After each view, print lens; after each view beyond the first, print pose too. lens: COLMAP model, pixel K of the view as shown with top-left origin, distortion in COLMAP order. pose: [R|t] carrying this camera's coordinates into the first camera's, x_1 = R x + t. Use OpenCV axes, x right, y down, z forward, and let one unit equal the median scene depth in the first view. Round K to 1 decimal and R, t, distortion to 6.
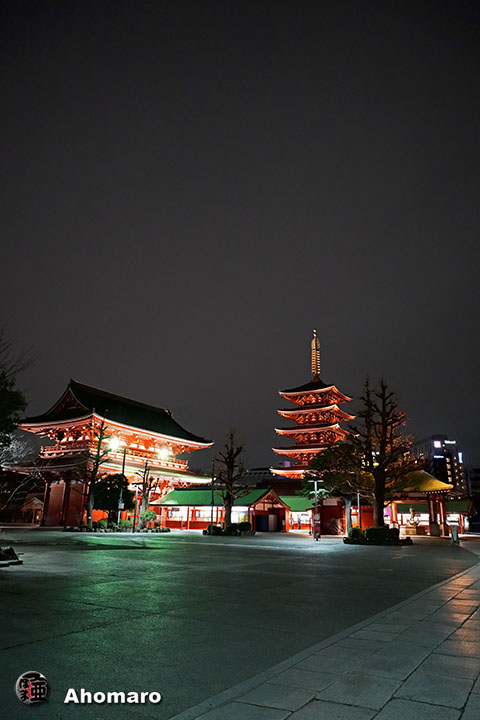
lens RADIAL K [[498.1, 0, 244.4], [0, 498.1, 361.9], [0, 0, 1]] dist [-0.007334, -0.005219]
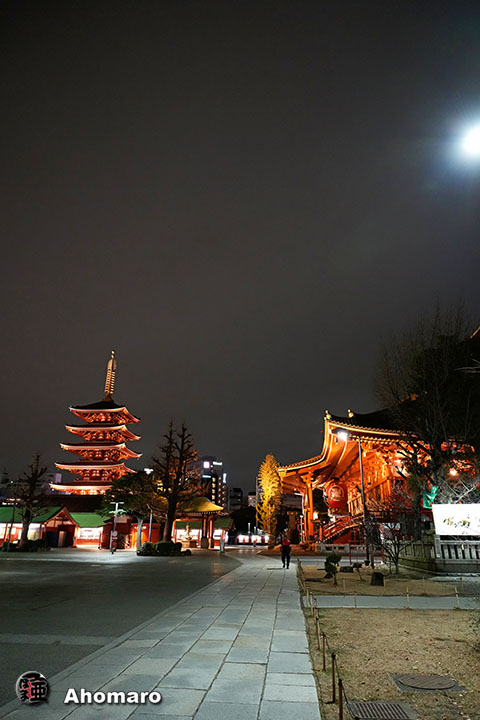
lens RADIAL K [[490.6, 0, 243.7], [0, 490.6, 359.0], [0, 0, 1]] dist [-0.005953, 0.002961]
pose [[0.901575, 0.136959, 0.410371, -0.070988], [-0.122181, 0.990559, -0.062165, -0.039842], [-0.415011, 0.005907, 0.909797, -0.116504]]
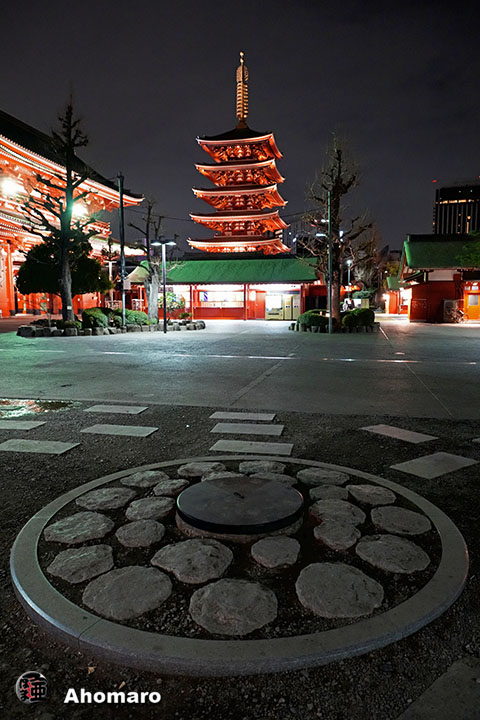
lens RADIAL K [[498.1, 0, 240.5], [0, 498.1, 363.0], [0, 0, 1]] dist [-0.007334, -0.005219]
pose [[0.951911, -0.058727, 0.300695, -0.240777], [-0.073614, 0.908863, 0.410546, 0.114203], [-0.297401, -0.412939, 0.860834, 0.389692]]
